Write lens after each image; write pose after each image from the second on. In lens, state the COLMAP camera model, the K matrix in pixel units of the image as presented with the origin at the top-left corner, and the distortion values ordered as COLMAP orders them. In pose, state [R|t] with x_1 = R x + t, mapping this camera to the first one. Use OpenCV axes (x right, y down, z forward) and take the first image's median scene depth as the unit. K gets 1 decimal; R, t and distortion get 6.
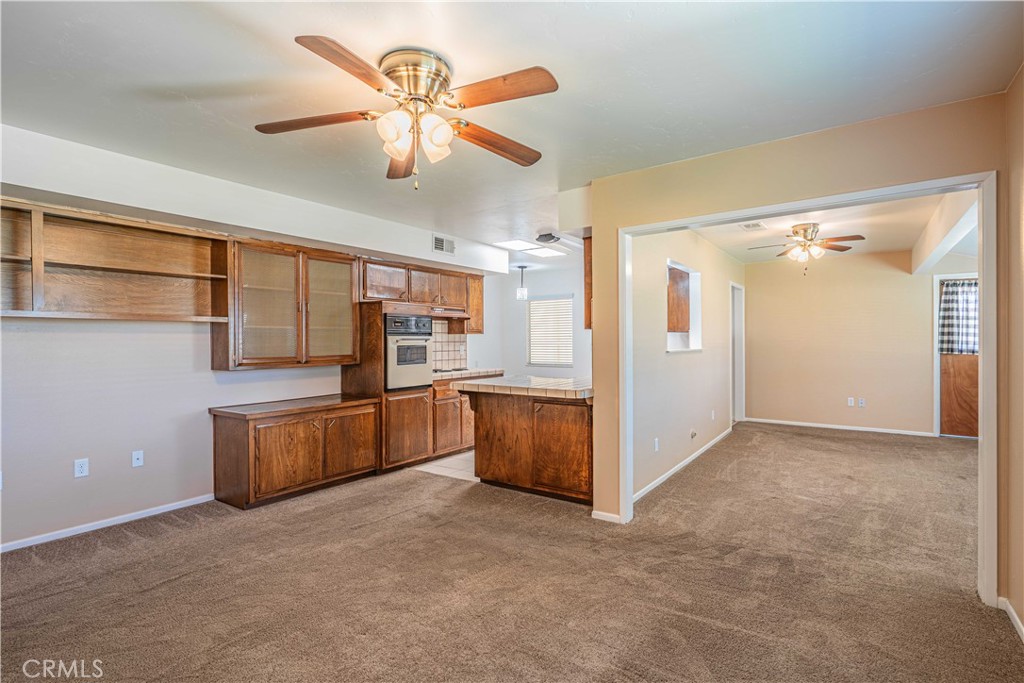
lens RADIAL K [[491.8, 0, 512.6], [0, 491.8, 340.5], [0, 0, 1]] dist [-0.000103, -0.001557]
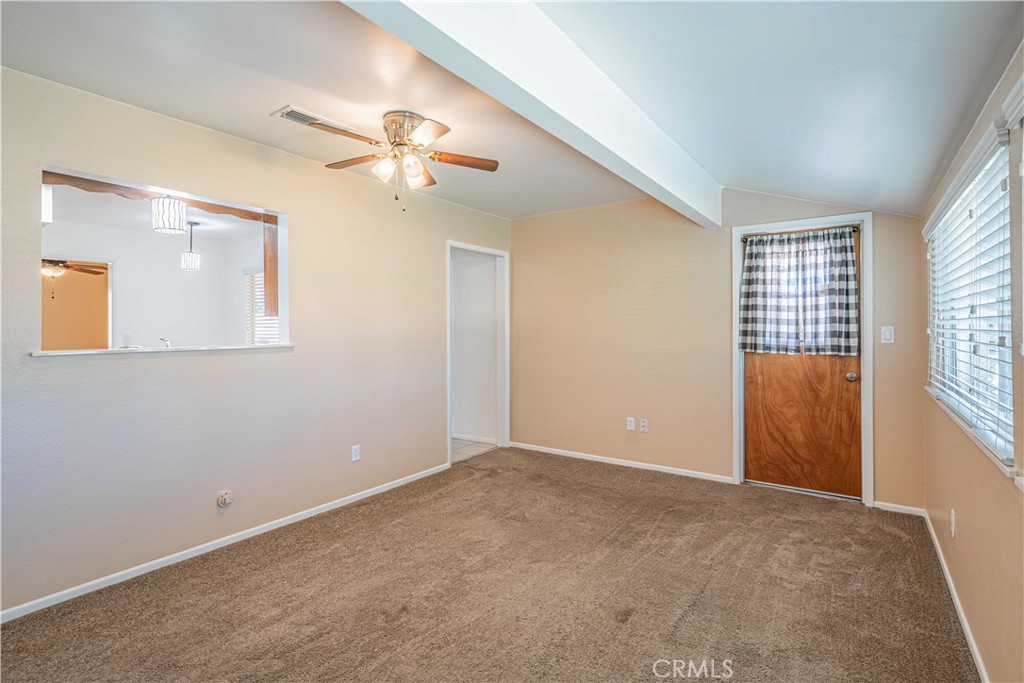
lens RADIAL K [[491.8, 0, 514.5], [0, 491.8, 328.7], [0, 0, 1]] dist [-0.000103, -0.001557]
pose [[0.999942, 0.003285, 0.010254, 0.749577], [-0.003264, 0.999992, -0.002124, -0.001197], [-0.010261, 0.002091, 0.999945, 0.486349]]
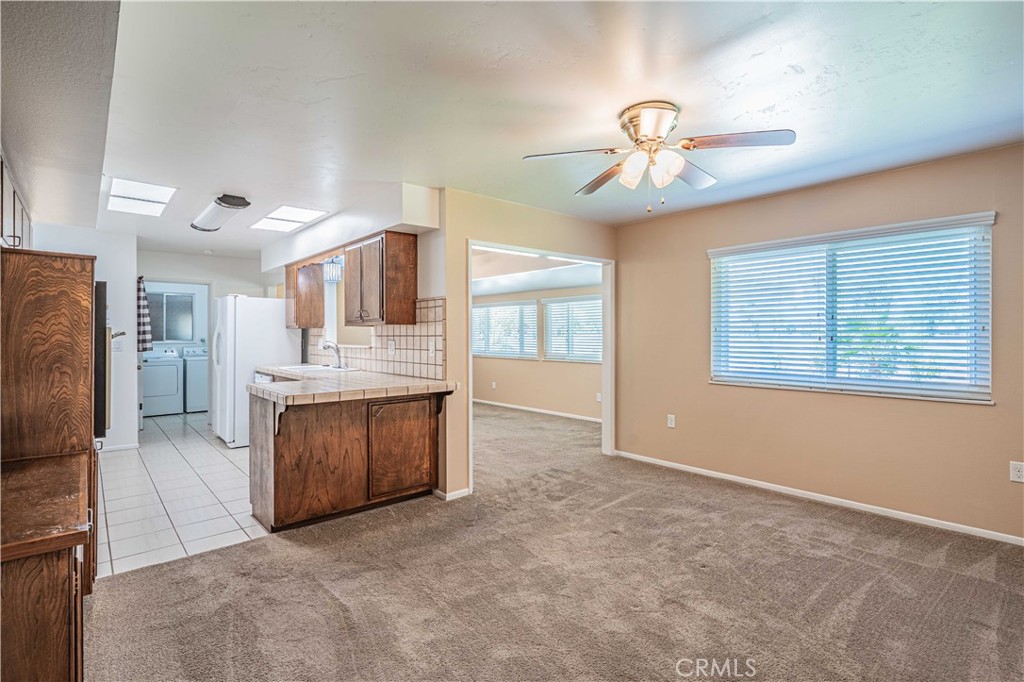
lens RADIAL K [[491.8, 0, 513.5], [0, 491.8, 335.6], [0, 0, 1]] dist [-0.000103, -0.001557]
pose [[0.231953, 0.003736, 0.972720, -0.637536], [0.001861, 0.999989, -0.004284, 0.002897], [-0.972725, 0.002804, 0.231944, 0.455162]]
